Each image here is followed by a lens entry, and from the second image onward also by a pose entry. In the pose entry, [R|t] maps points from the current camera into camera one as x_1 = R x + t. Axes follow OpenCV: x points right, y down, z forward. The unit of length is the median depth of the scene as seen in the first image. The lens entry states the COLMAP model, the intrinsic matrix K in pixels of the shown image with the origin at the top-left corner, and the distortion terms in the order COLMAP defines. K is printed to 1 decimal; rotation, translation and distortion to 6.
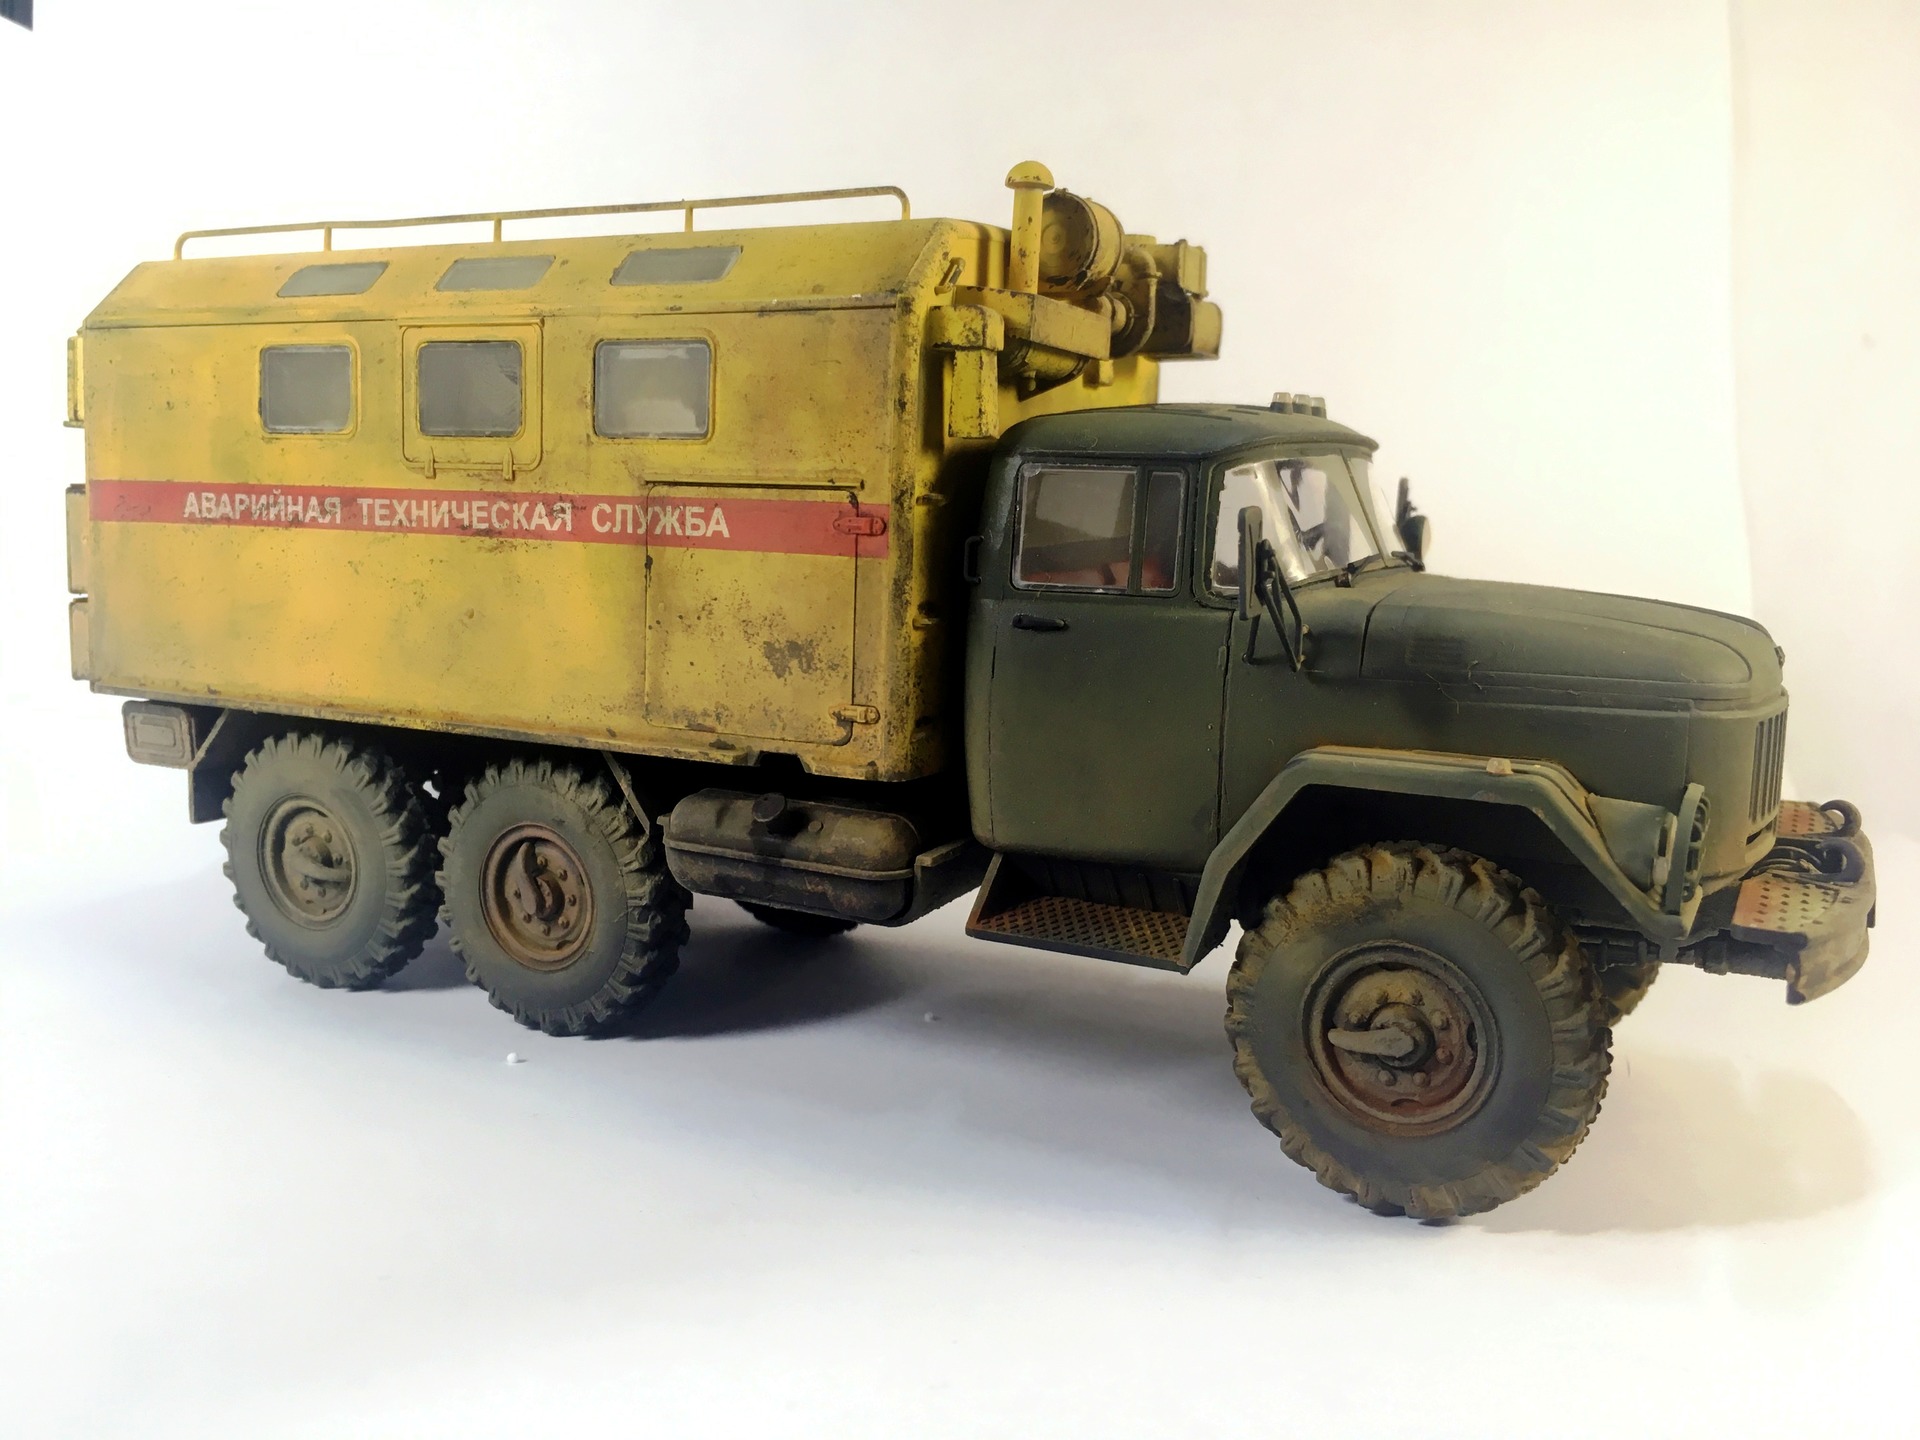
lens RADIAL K [[1636.2, 0, 959.6], [0, 1636.2, 673.5], [0, 0, 1]] dist [0.012587, -0.001753]
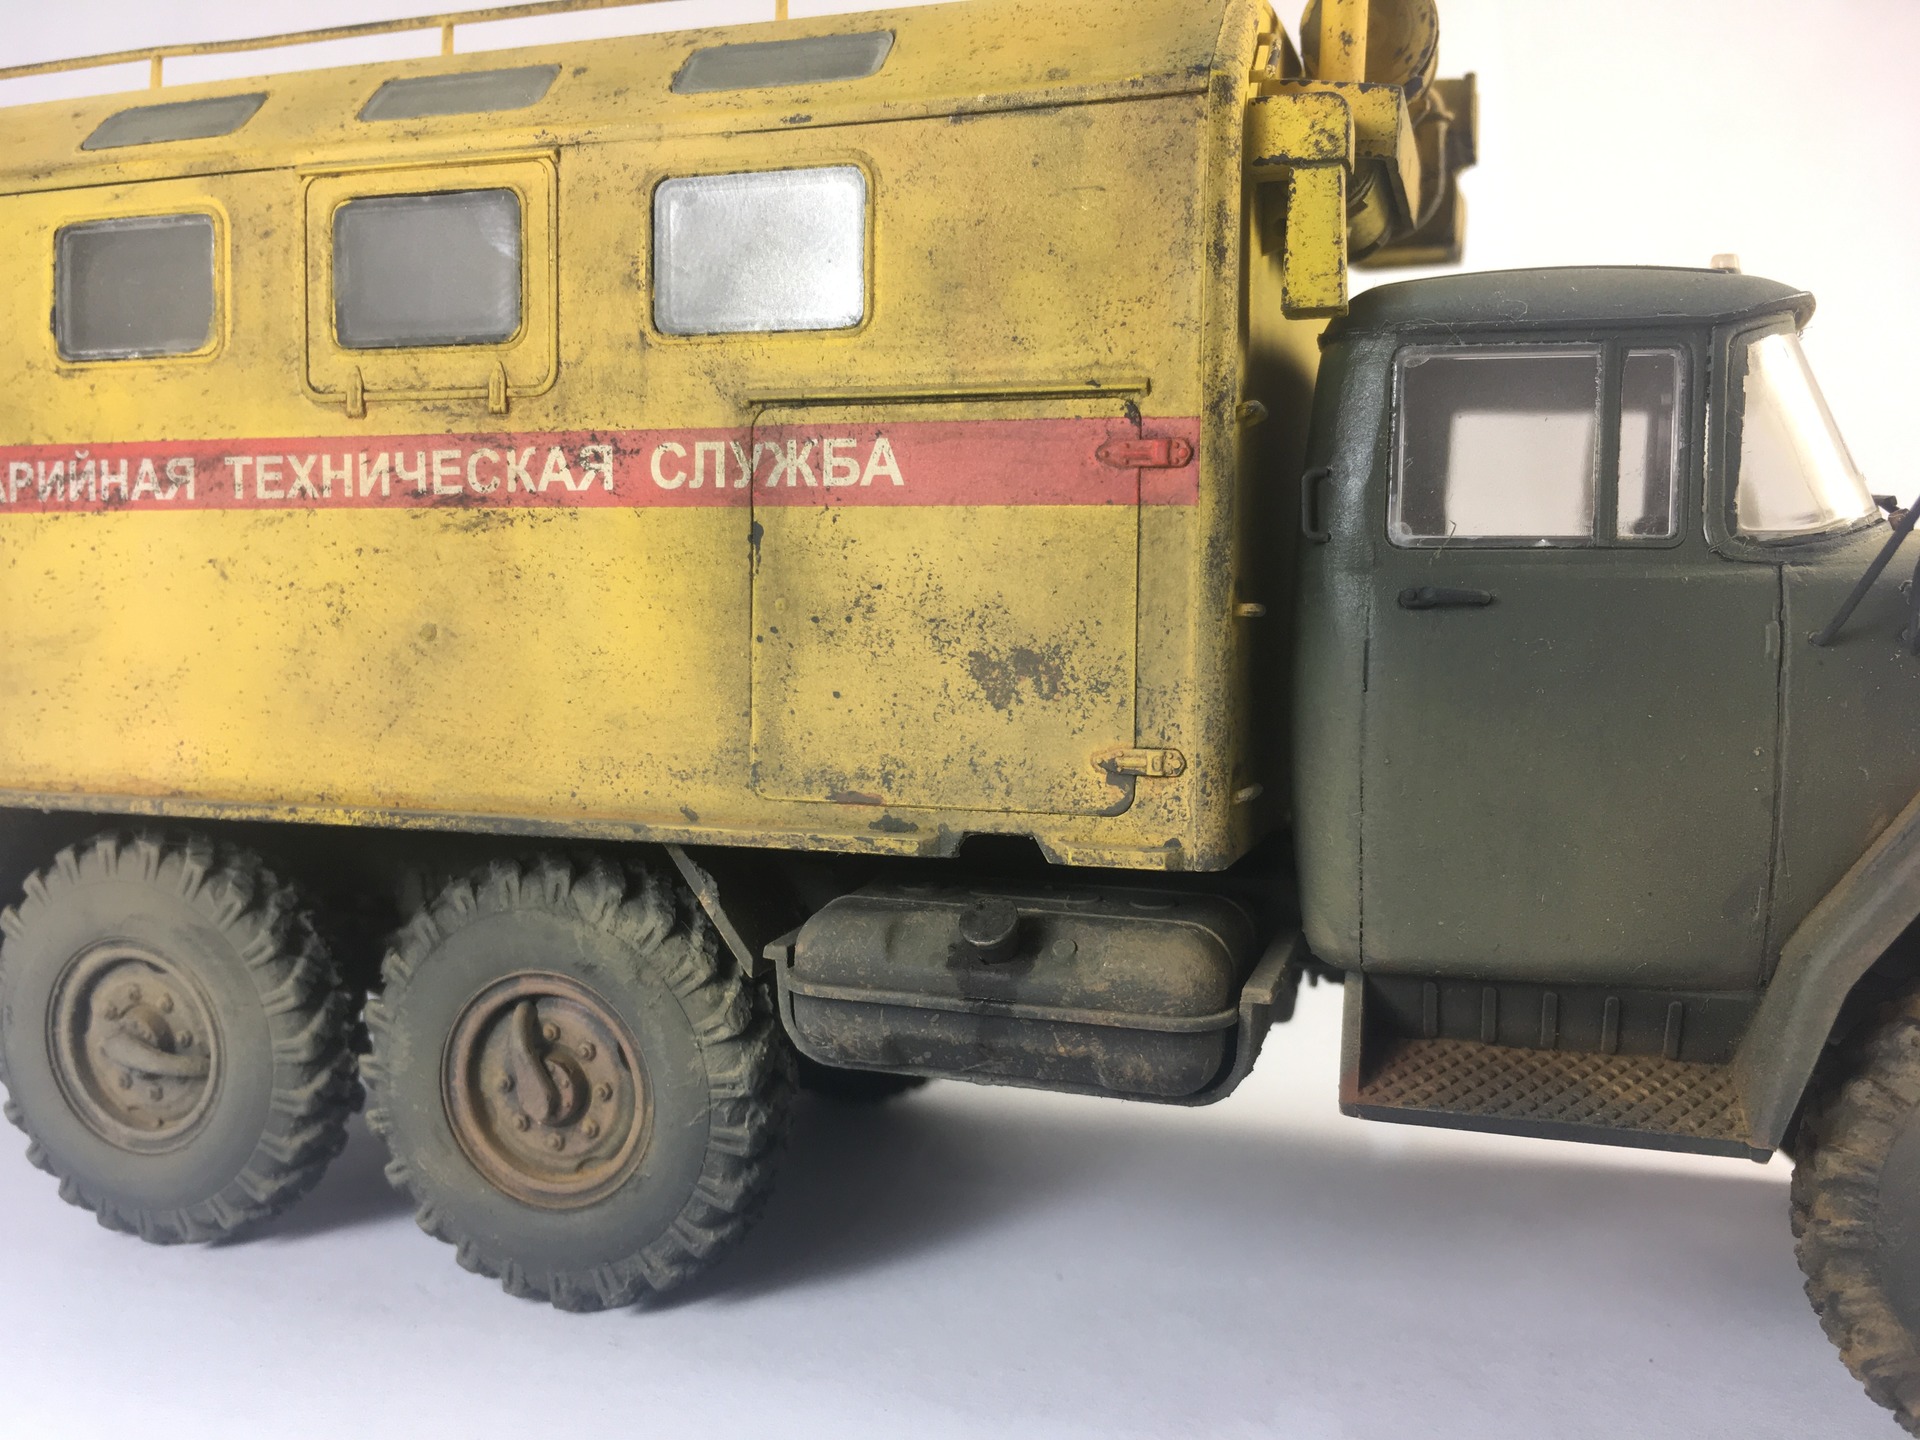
lens RADIAL K [[1690.0, 0, 956.9], [0, 1690.0, 686.0], [0, 0, 1]] dist [0.028558, -0.101957]
pose [[0.987870, -0.030315, 0.152295, -0.204670], [0.037432, 0.998326, -0.044086, 0.019525], [-0.150704, 0.049252, 0.987351, 0.347611]]
